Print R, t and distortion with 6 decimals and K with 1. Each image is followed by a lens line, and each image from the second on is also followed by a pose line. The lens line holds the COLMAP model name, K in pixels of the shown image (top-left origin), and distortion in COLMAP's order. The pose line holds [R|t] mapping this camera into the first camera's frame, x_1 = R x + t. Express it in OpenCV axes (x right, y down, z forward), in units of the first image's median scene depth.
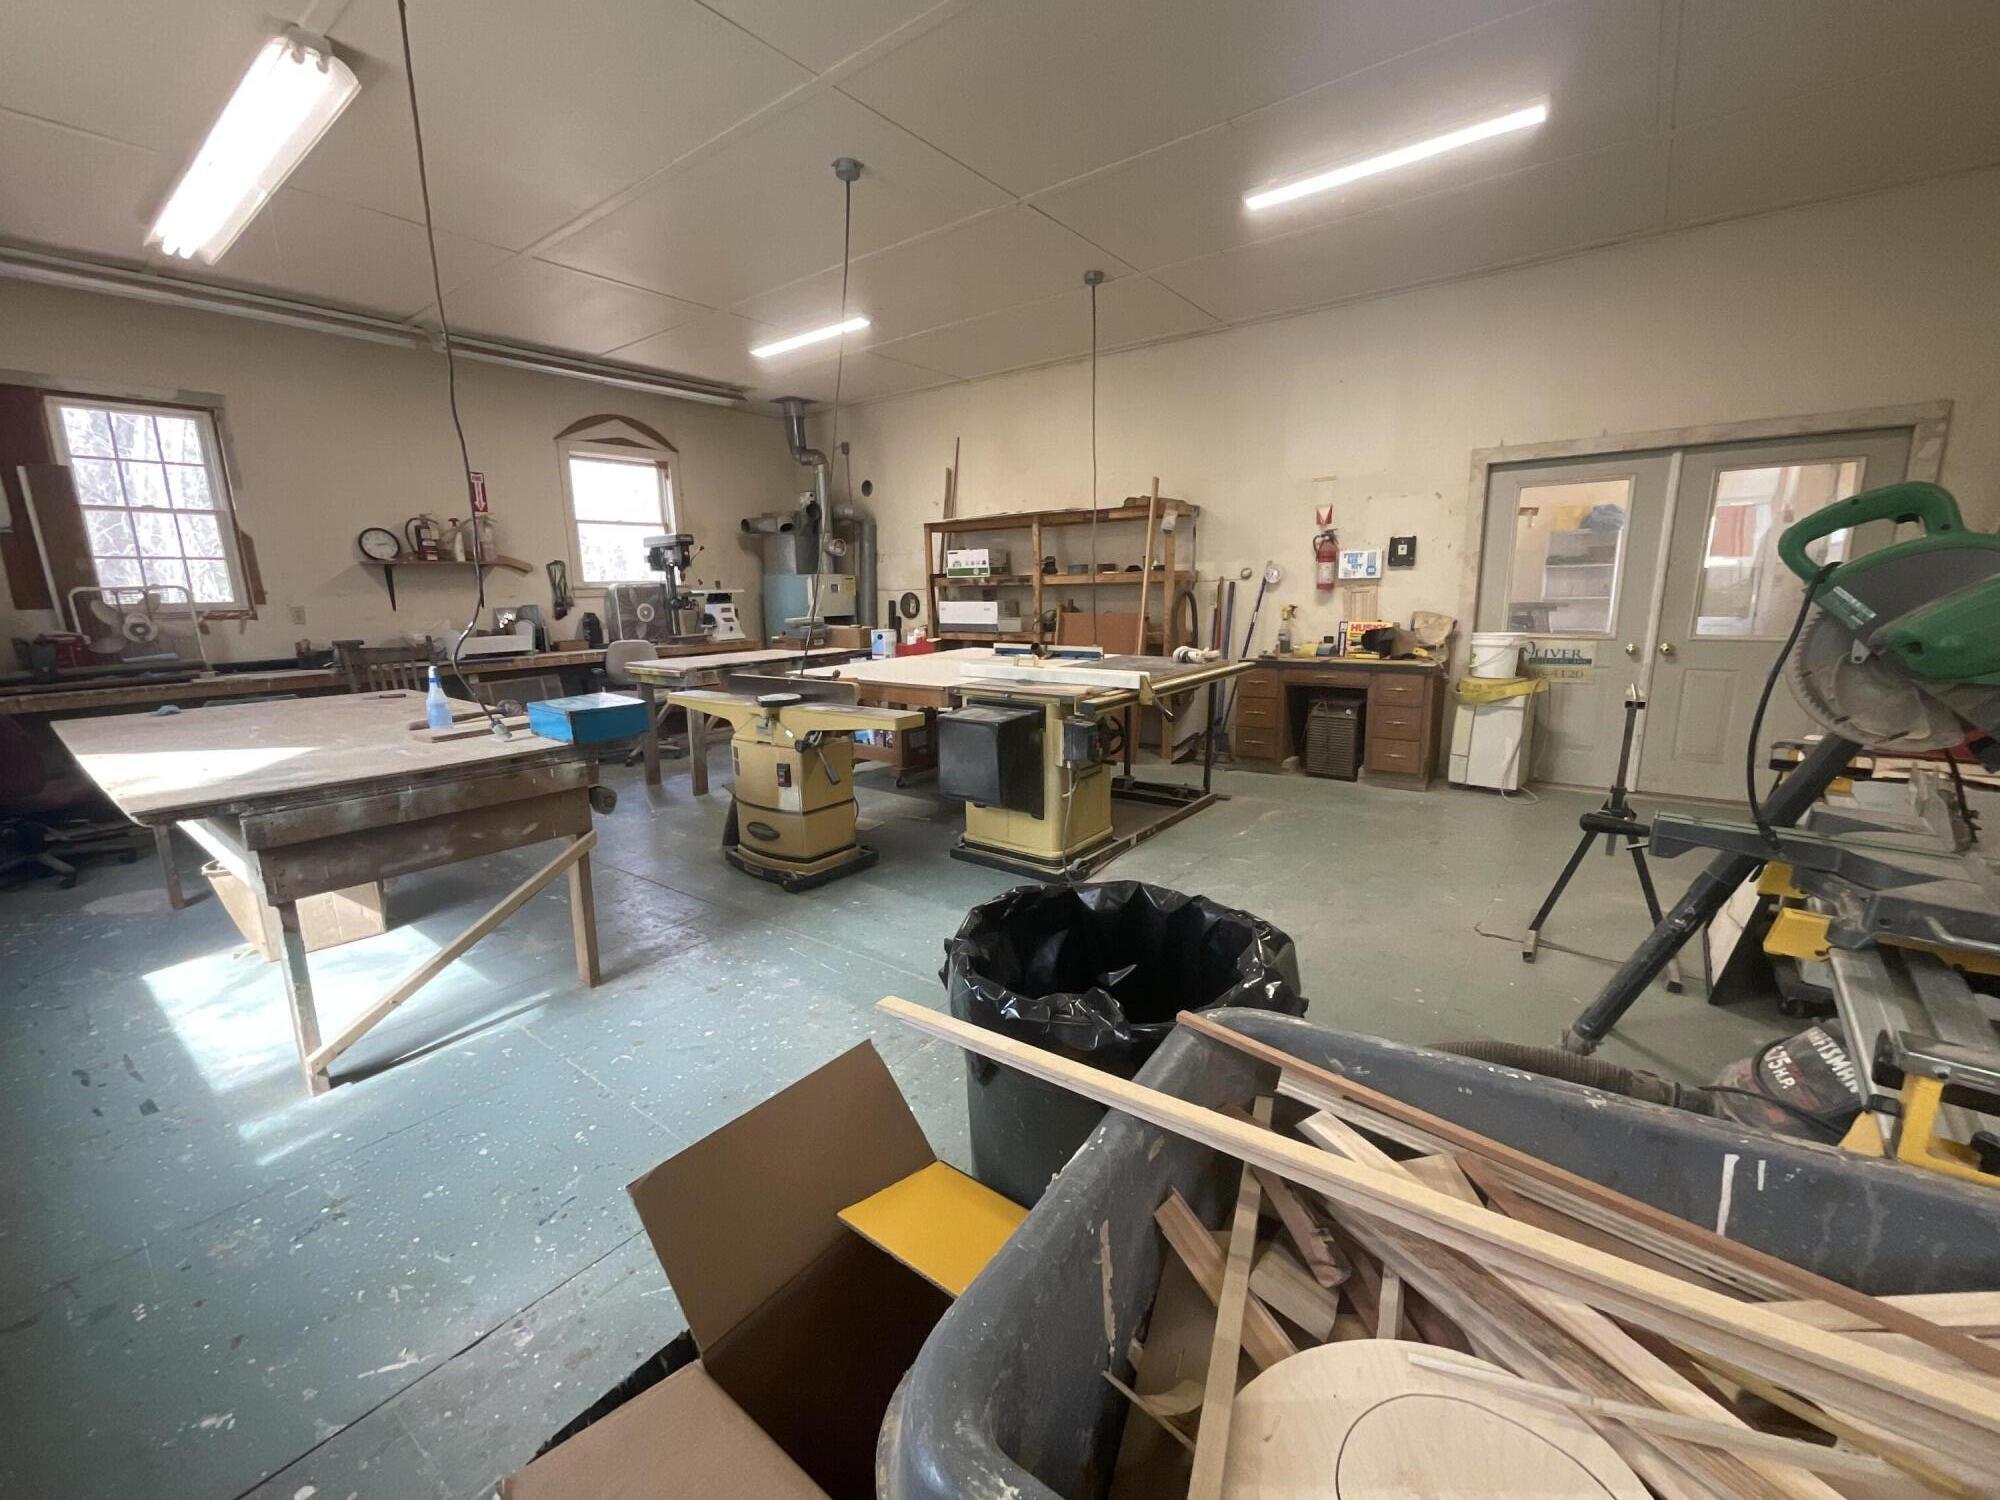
lens RADIAL K [[812.1, 0, 996.0], [0, 812.1, 744.0], [0, 0, 1]] dist [0.000089, -0.002227]
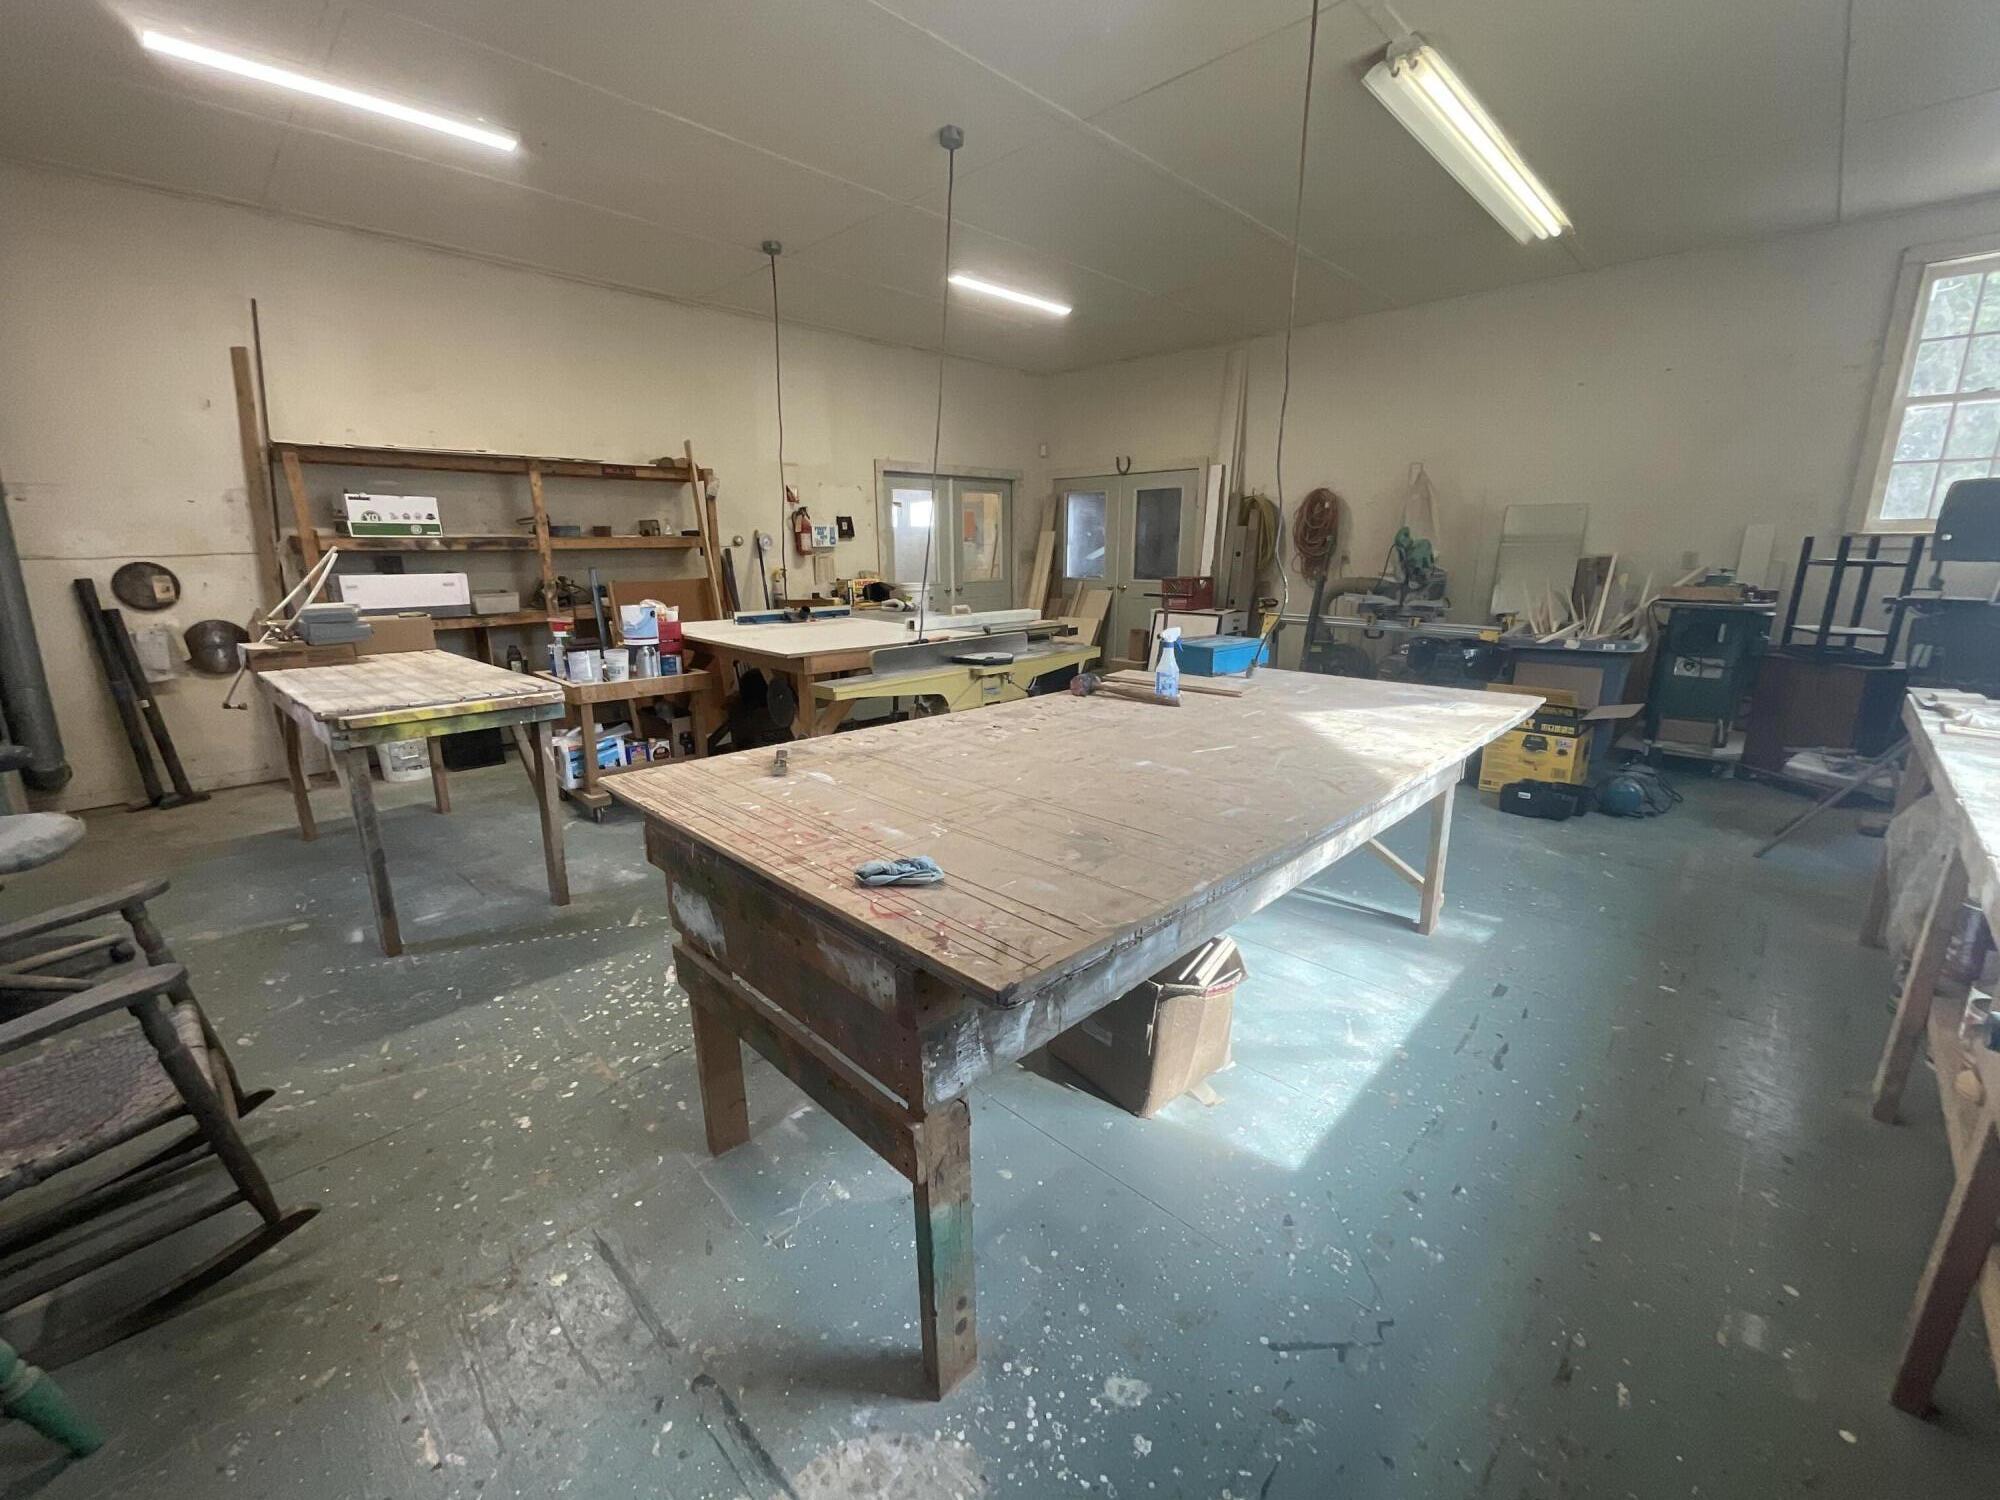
lens RADIAL K [[812.1, 0, 992.4], [0, 812.1, 749.7], [0, 0, 1]] dist [0.000089, -0.002227]
pose [[0.128034, -0.226691, 0.965515, -0.847593], [0.192776, 0.960647, 0.199985, -0.098202], [-0.972854, 0.160523, 0.166696, 0.565979]]
